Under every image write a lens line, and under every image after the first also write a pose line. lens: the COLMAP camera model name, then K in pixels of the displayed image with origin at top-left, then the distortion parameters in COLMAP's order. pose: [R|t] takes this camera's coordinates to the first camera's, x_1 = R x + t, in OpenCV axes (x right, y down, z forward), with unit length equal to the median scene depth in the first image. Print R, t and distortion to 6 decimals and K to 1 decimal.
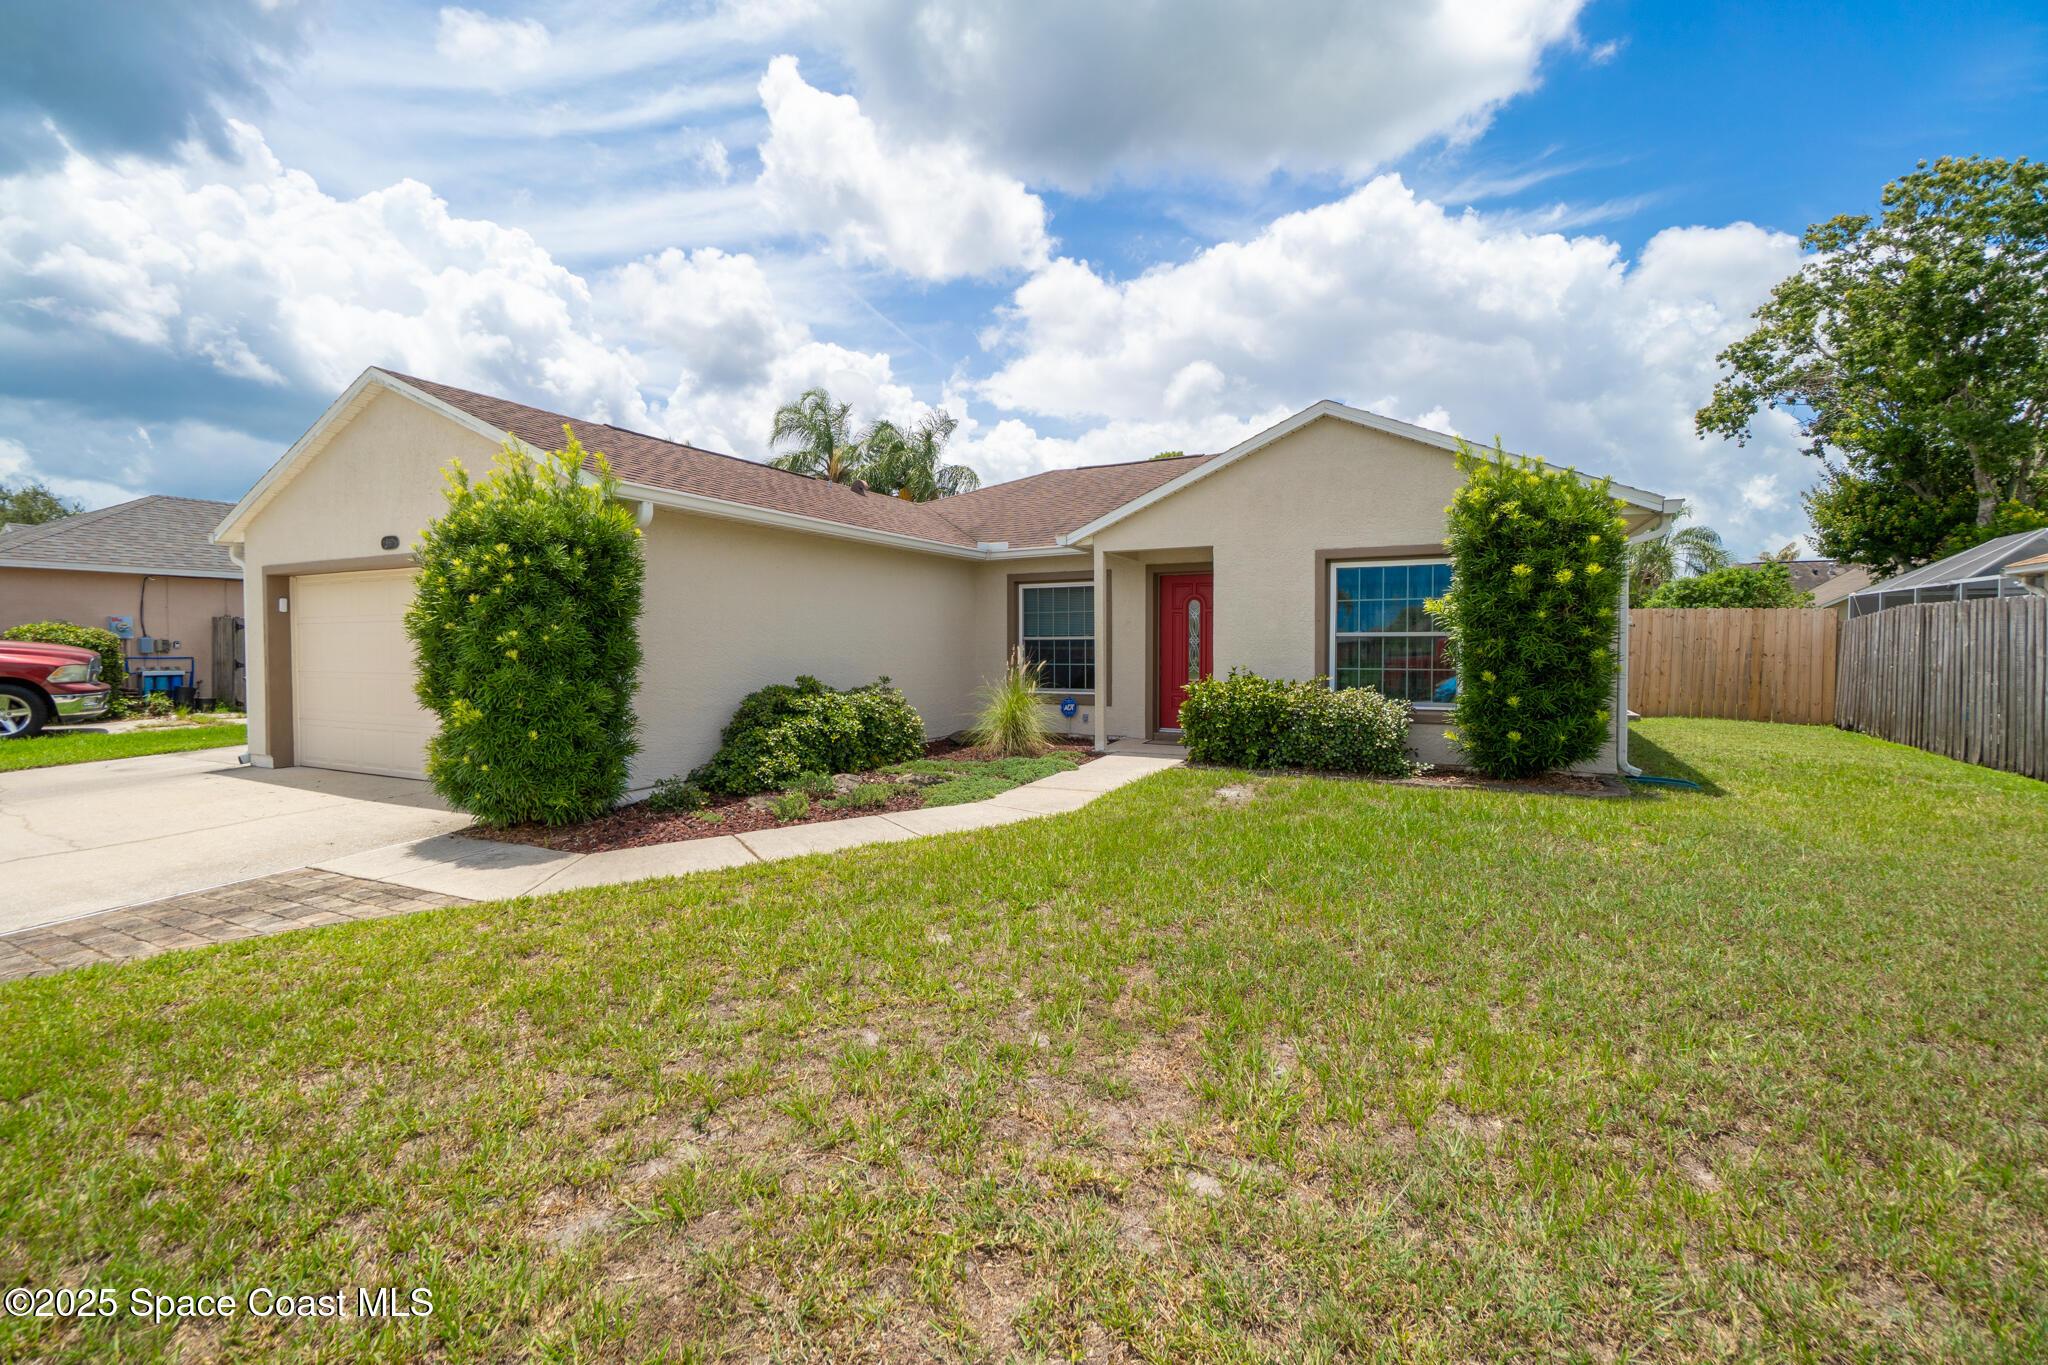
lens RADIAL K [[900.2, 0, 1026.0], [0, 900.2, 676.2], [0, 0, 1]] dist [-0.005363, 0.000318]
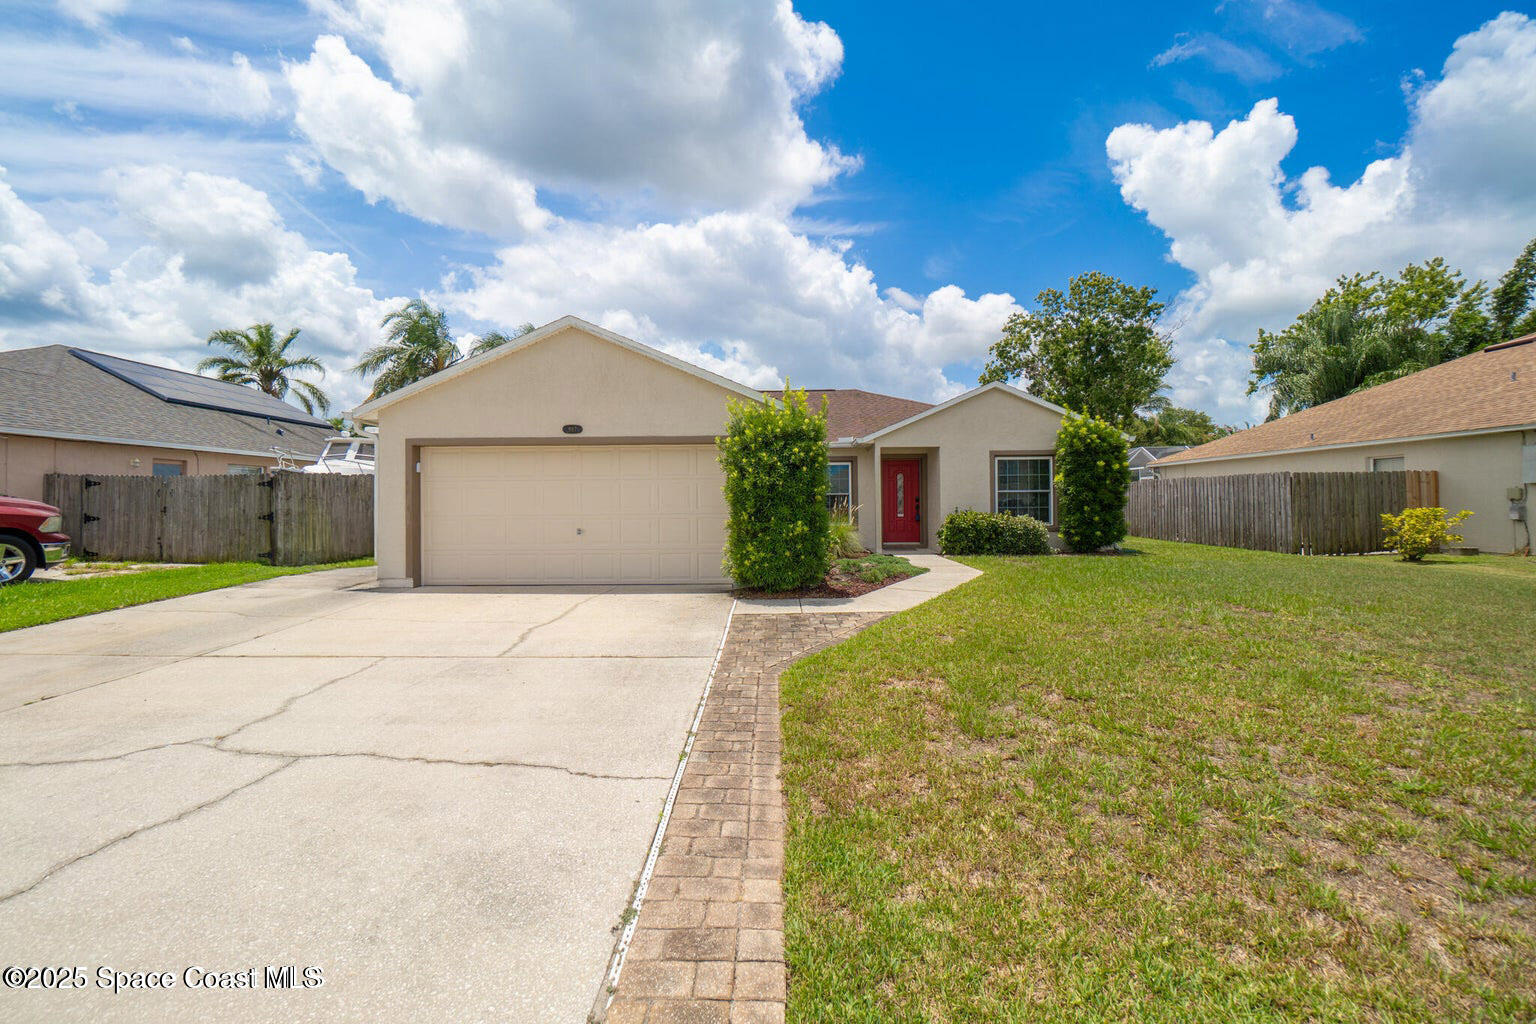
lens RADIAL K [[675.1, 0, 762.2], [0, 675.1, 504.4], [0, 0, 1]] dist [-0.005363, 0.000318]
pose [[0.894925, -0.005756, 0.446179, -0.817831], [0.020977, 0.999354, -0.029184, 0.018869], [-0.445723, 0.035477, 0.894468, -0.155365]]
